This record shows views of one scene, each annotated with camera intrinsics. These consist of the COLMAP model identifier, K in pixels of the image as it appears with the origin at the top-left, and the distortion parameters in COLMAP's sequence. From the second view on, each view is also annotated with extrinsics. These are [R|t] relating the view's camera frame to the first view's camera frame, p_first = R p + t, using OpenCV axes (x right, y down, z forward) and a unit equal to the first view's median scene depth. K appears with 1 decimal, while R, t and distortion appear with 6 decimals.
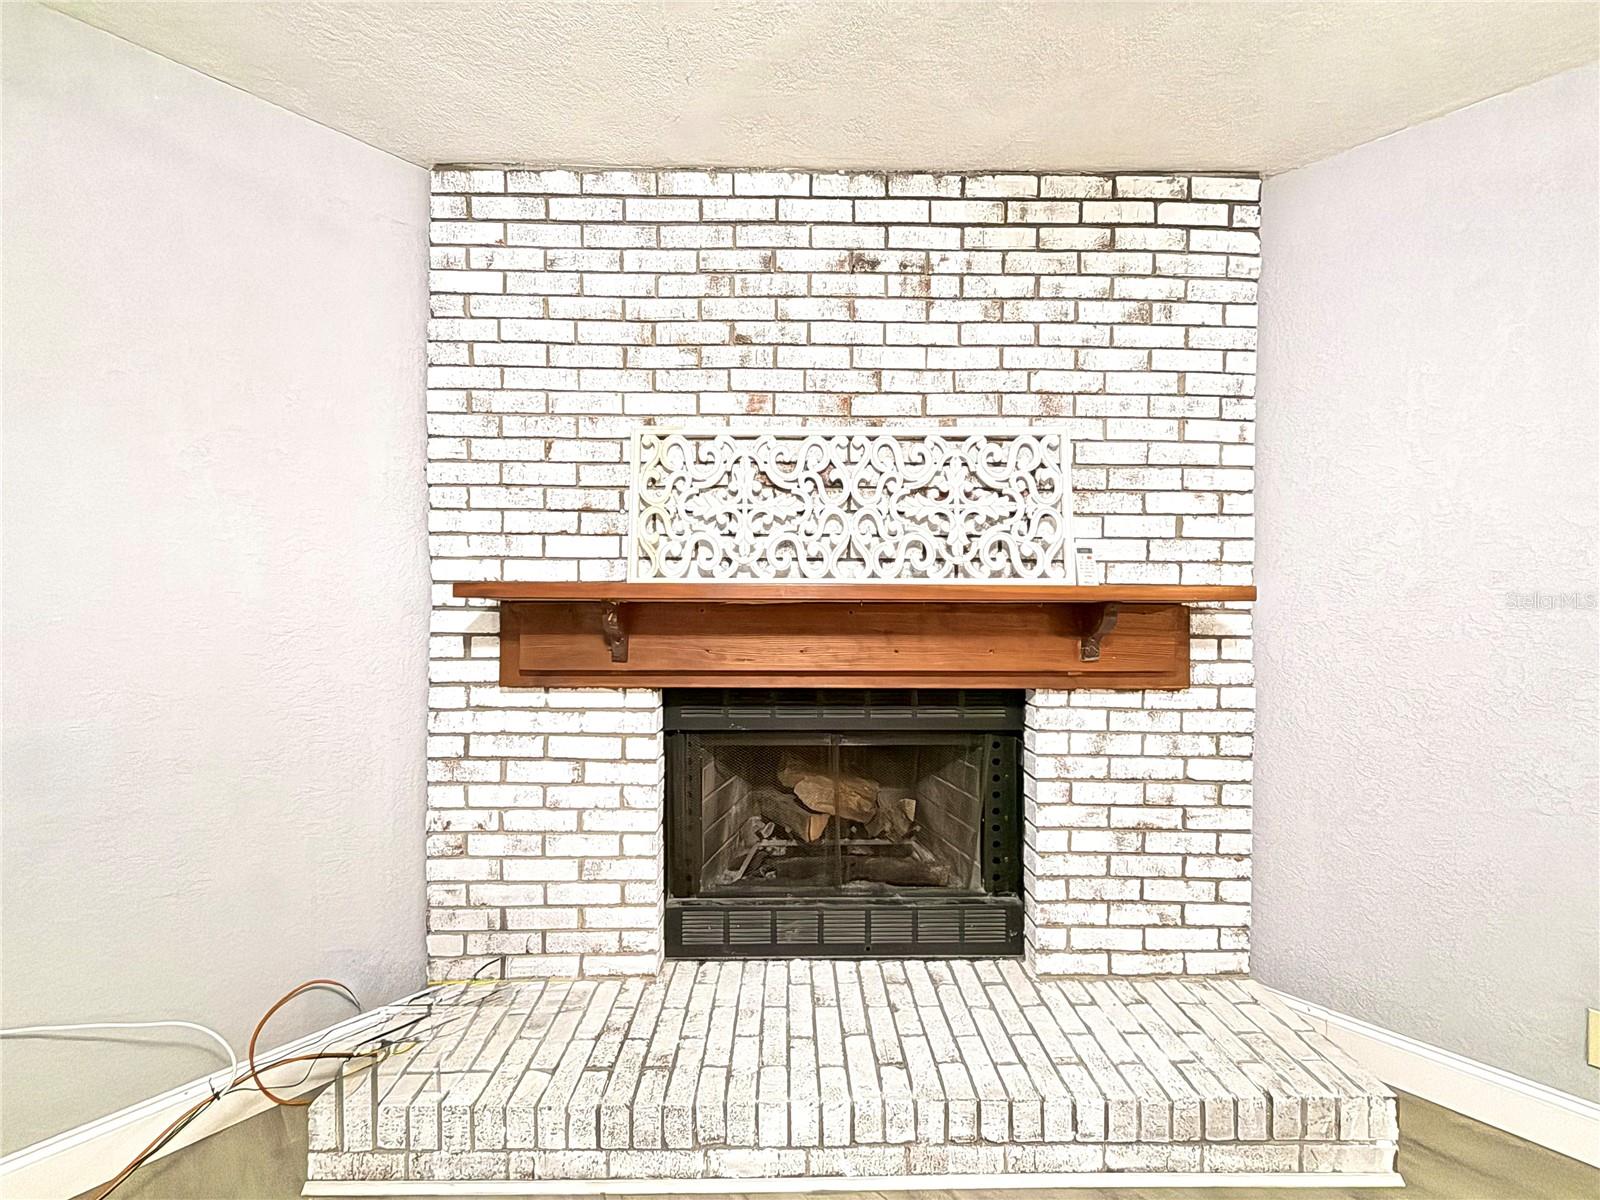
lens RADIAL K [[638.0, 0, 800.0], [0, 638.0, 600.0], [0, 0, 1]] dist [-0.000041, -0.000286]
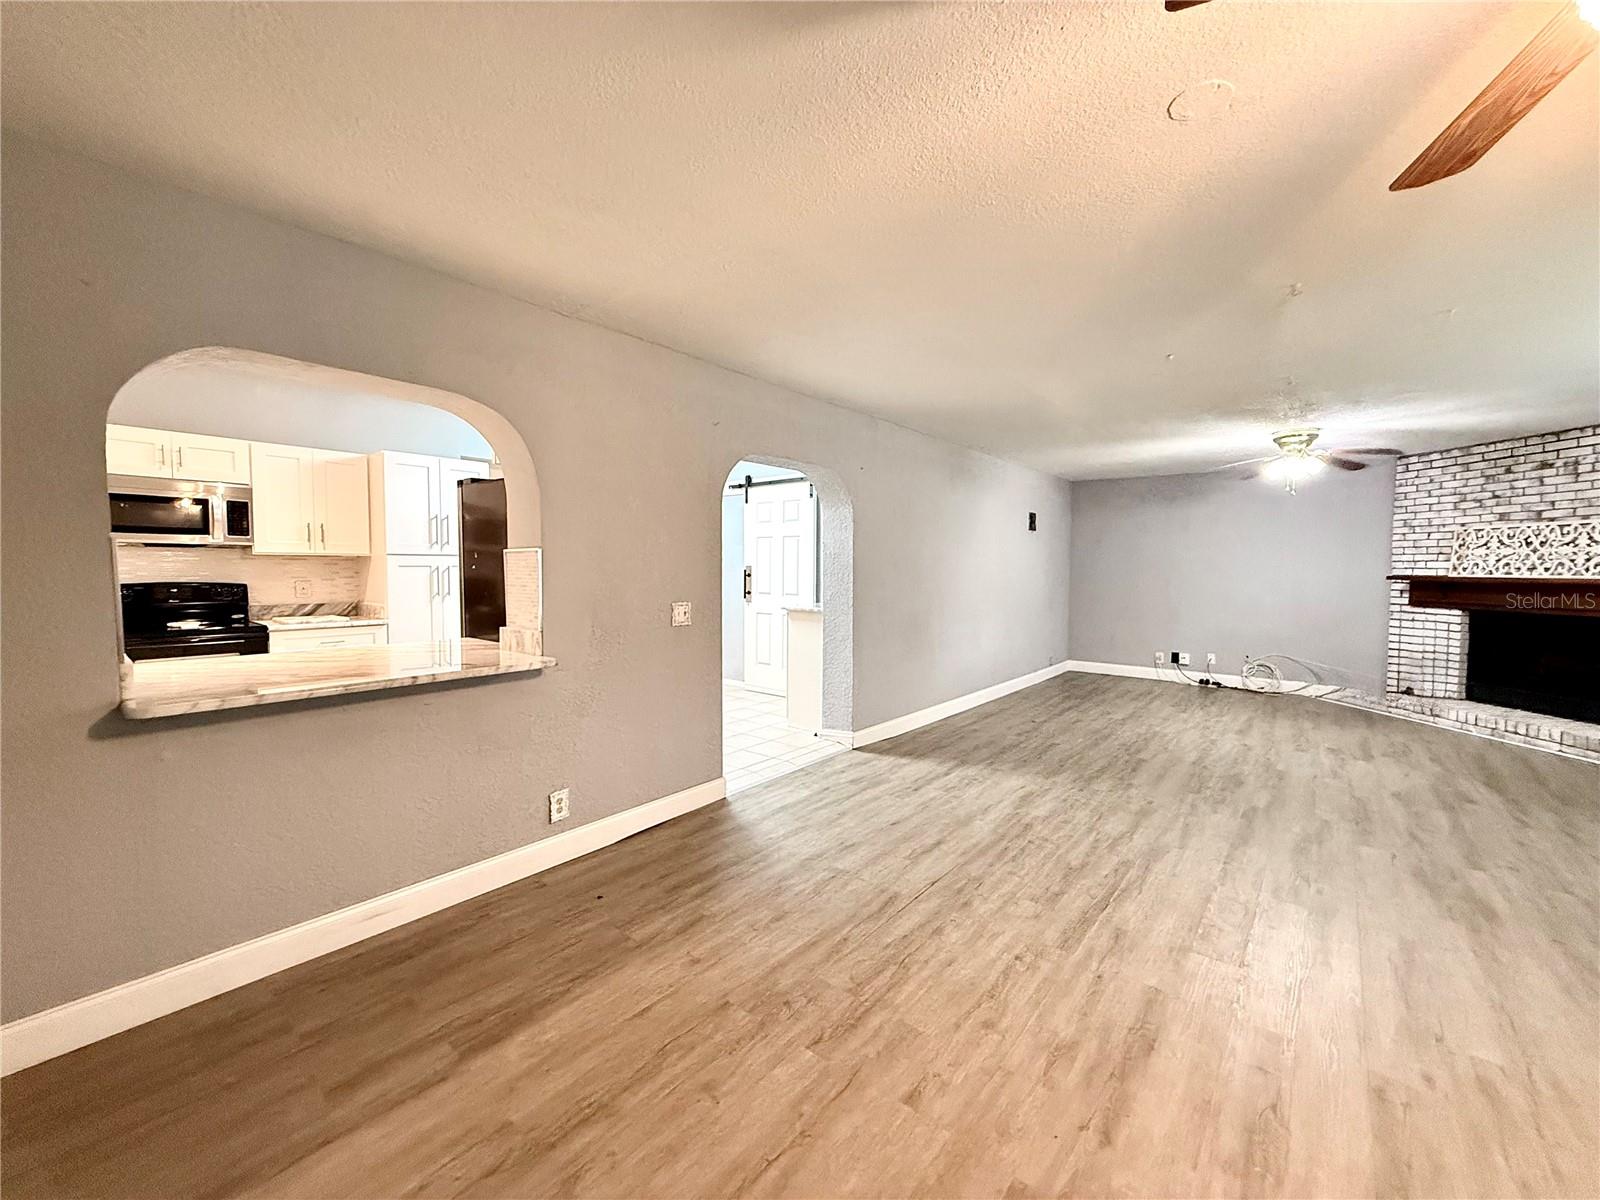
lens RADIAL K [[638.0, 0, 800.0], [0, 638.0, 600.0], [0, 0, 1]] dist [-0.000041, -0.000286]
pose [[0.072612, 0.047010, -0.996252, 2.731660], [-0.008914, 0.998879, 0.046484, -0.026615], [0.997320, 0.005505, 0.072950, -2.547994]]
